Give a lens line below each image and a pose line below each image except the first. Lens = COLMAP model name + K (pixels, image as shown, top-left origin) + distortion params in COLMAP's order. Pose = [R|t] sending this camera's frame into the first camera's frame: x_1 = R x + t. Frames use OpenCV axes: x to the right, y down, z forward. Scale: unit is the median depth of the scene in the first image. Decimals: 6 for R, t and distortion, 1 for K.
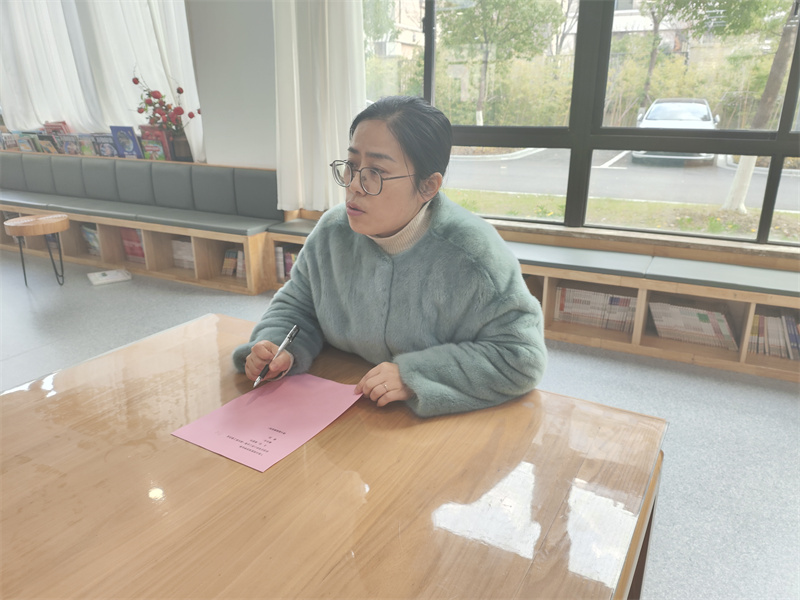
lens RADIAL K [[598.2, 0, 400.0], [0, 598.2, 300.0], [0, 0, 1]] dist [0.088897, -0.139842]
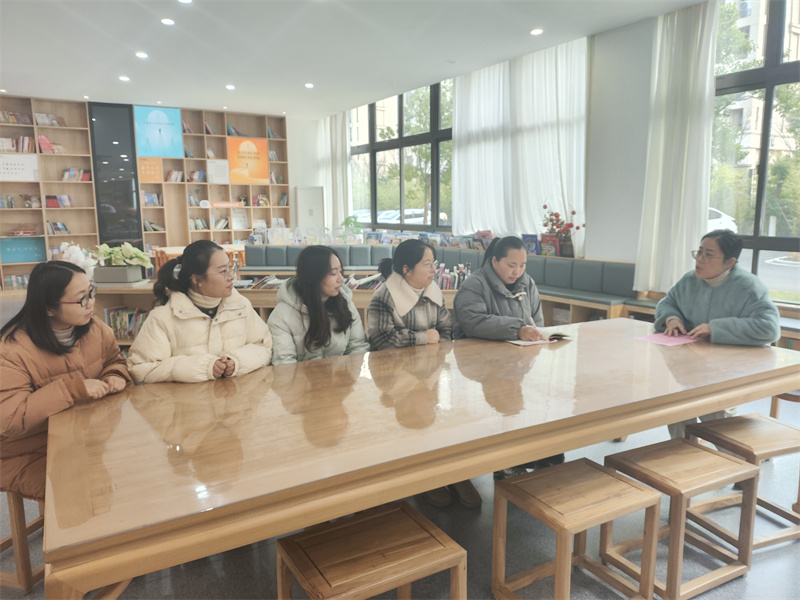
lens RADIAL K [[598.2, 0, 400.0], [0, 598.2, 300.0], [0, 0, 1]] dist [0.088897, -0.139842]
pose [[0.867377, 0.069936, -0.492712, 0.028157], [-0.150642, 0.980524, -0.126015, 0.132871], [0.474303, 0.183526, 0.861019, -0.490197]]
